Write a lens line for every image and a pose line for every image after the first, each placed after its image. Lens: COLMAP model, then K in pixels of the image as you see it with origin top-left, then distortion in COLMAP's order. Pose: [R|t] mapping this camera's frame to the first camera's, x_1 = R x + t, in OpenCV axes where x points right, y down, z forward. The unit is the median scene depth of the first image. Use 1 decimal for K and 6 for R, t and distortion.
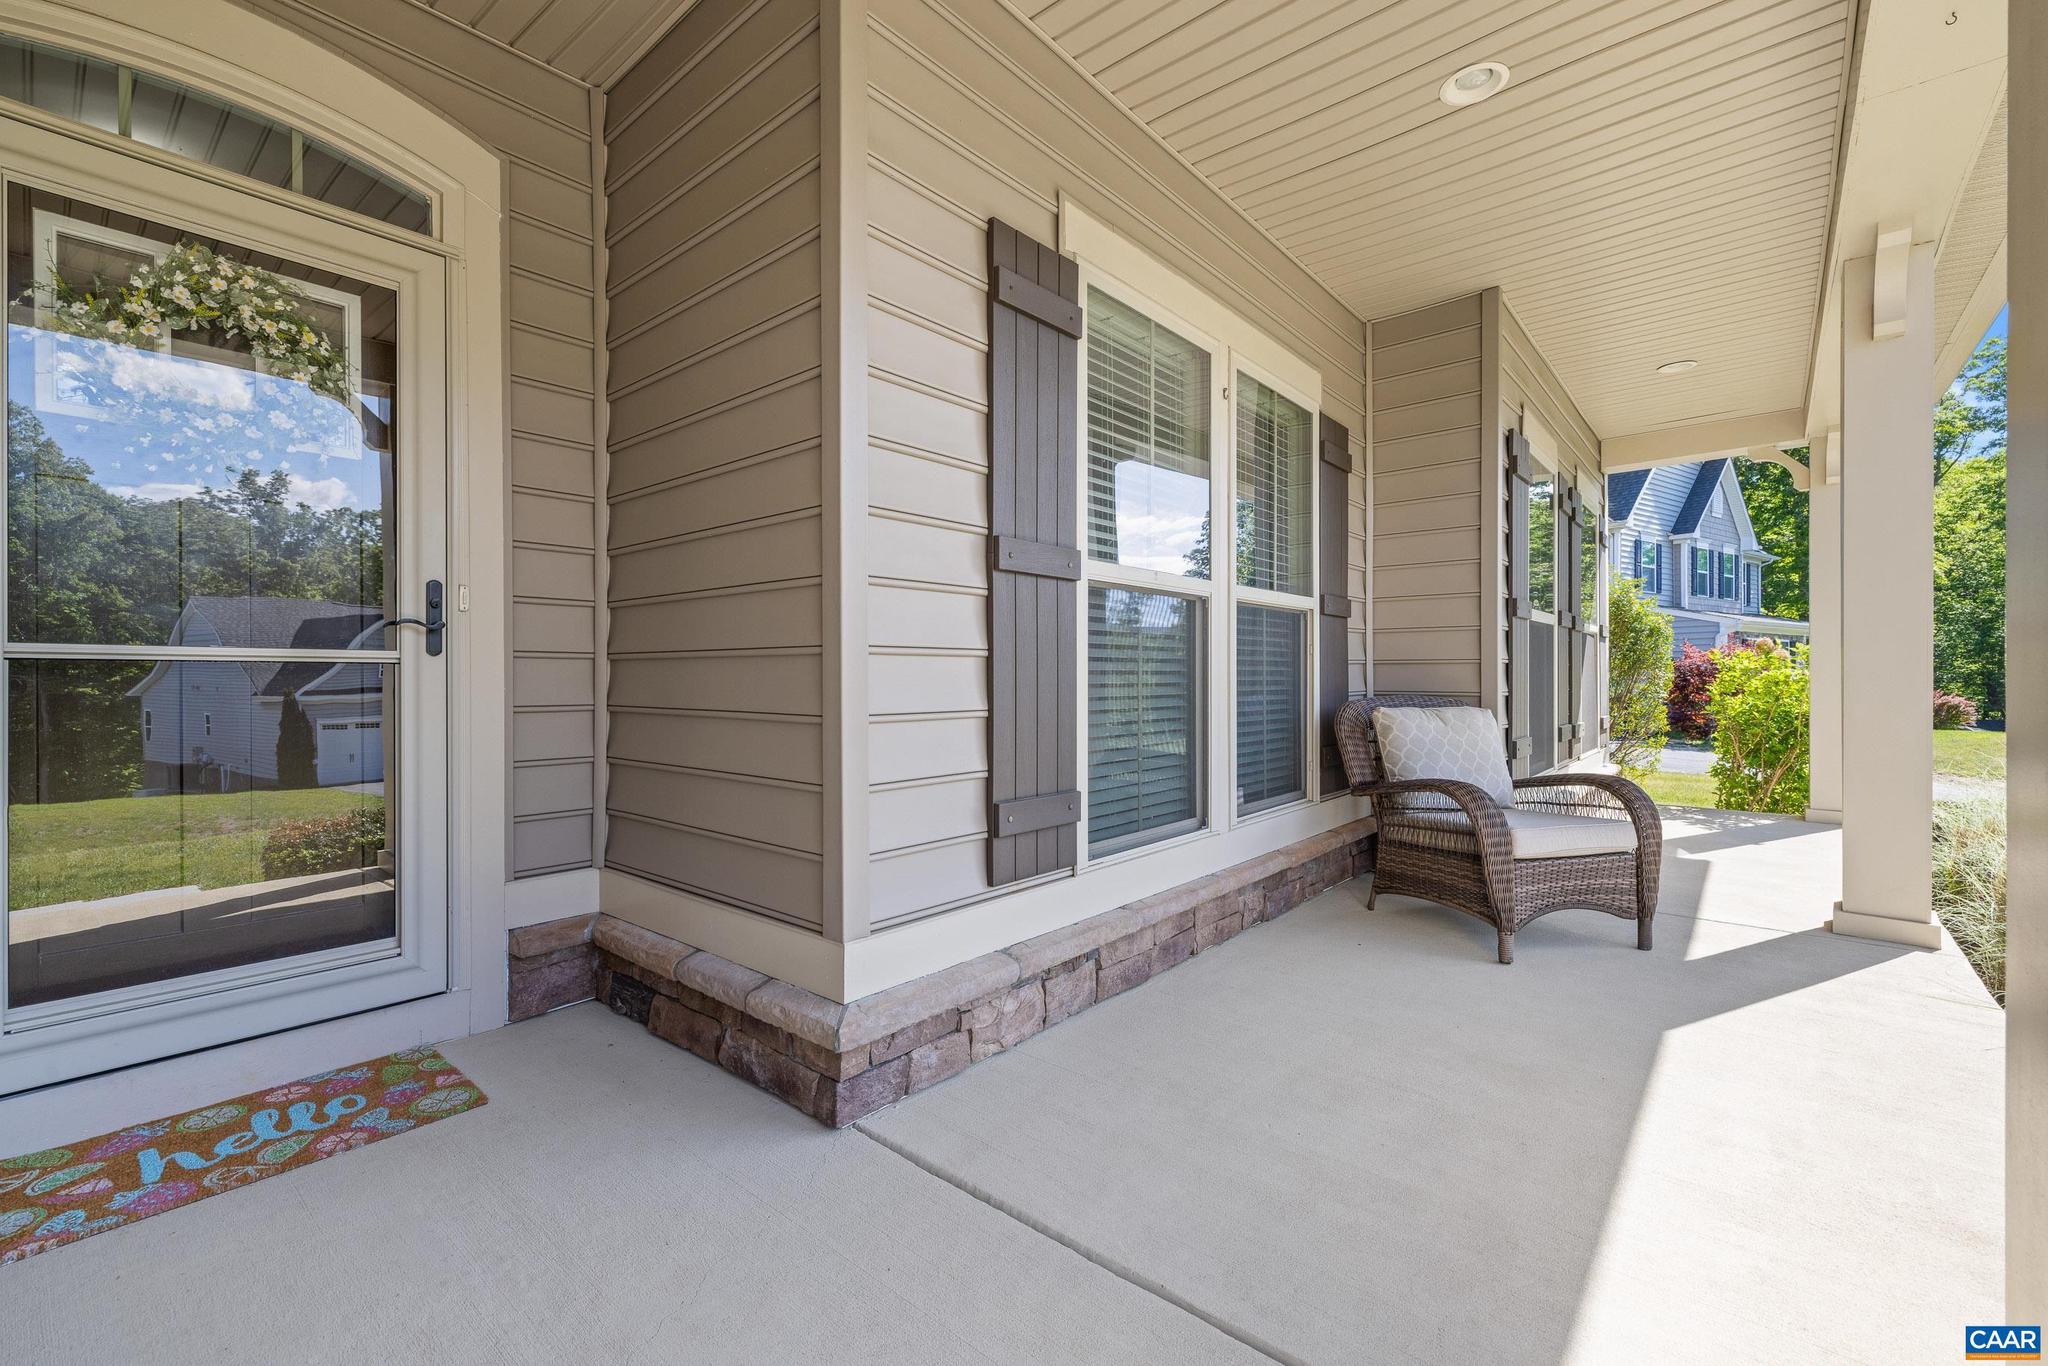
lens RADIAL K [[870.0, 0, 1028.1], [0, 870.0, 679.8], [0, 0, 1]] dist [-0.000135, -0.000082]
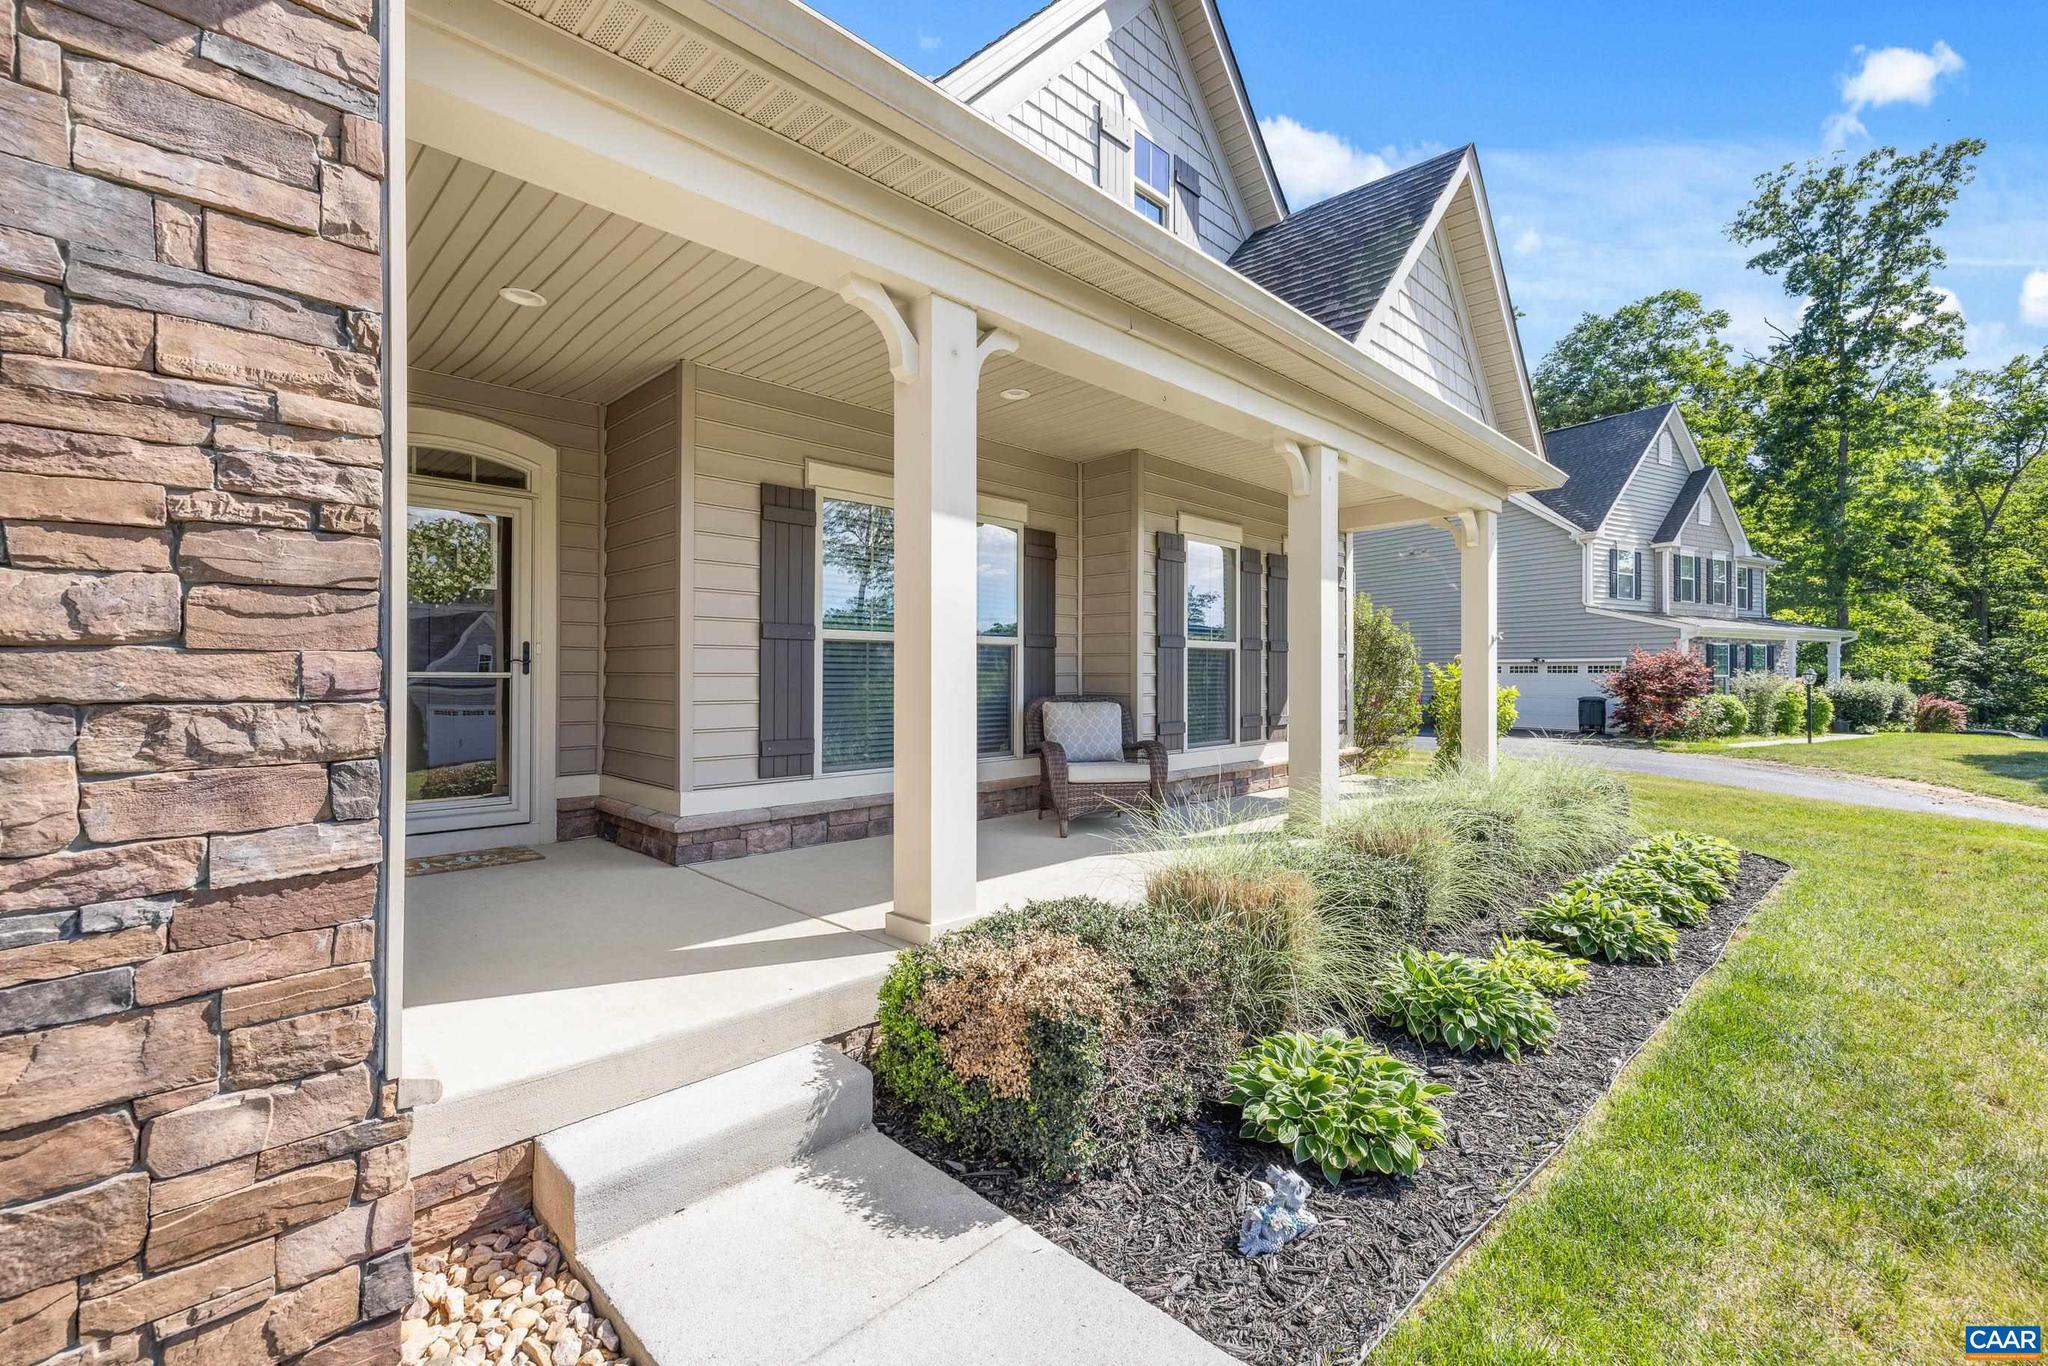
lens RADIAL K [[877.0, 0, 1021.4], [0, 877.0, 668.6], [0, 0, 1]] dist [0.000526, 0.000780]
pose [[0.996431, 0.004045, -0.084319, 0.573935], [-0.004879, 0.999941, -0.009688, -0.018835], [0.084275, 0.010065, 0.996392, -0.842580]]
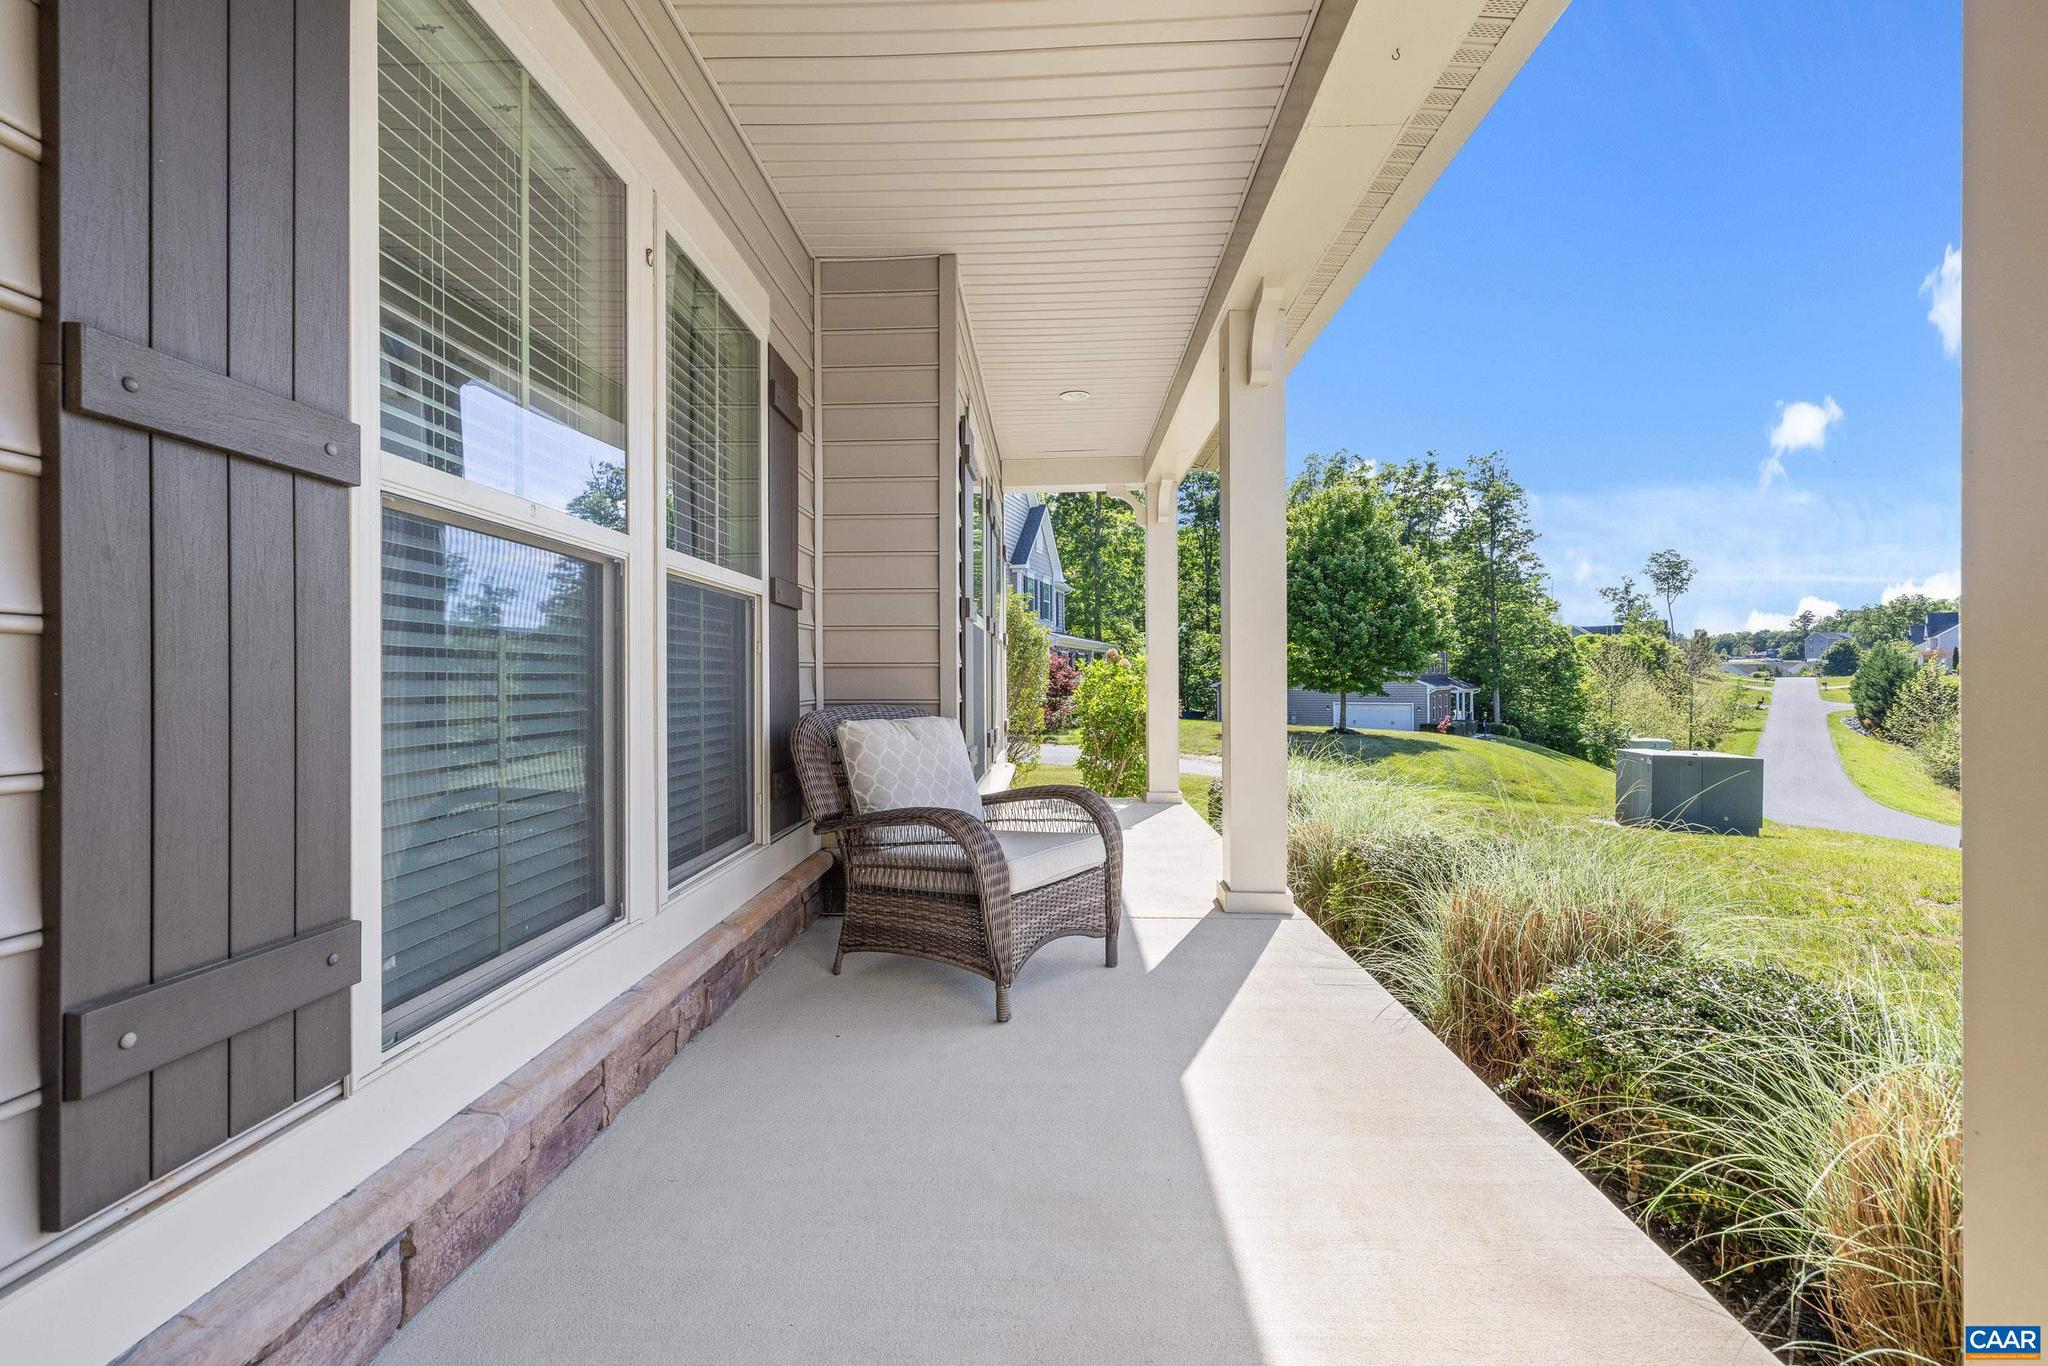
lens RADIAL K [[870.0, 0, 1028.1], [0, 870.0, 679.8], [0, 0, 1]] dist [-0.000135, -0.000082]
pose [[0.782706, -0.000530, 0.622391, 0.038949], [0.004688, 0.999976, -0.005044, -0.001446], [-0.622374, 0.006866, 0.782690, 0.299437]]
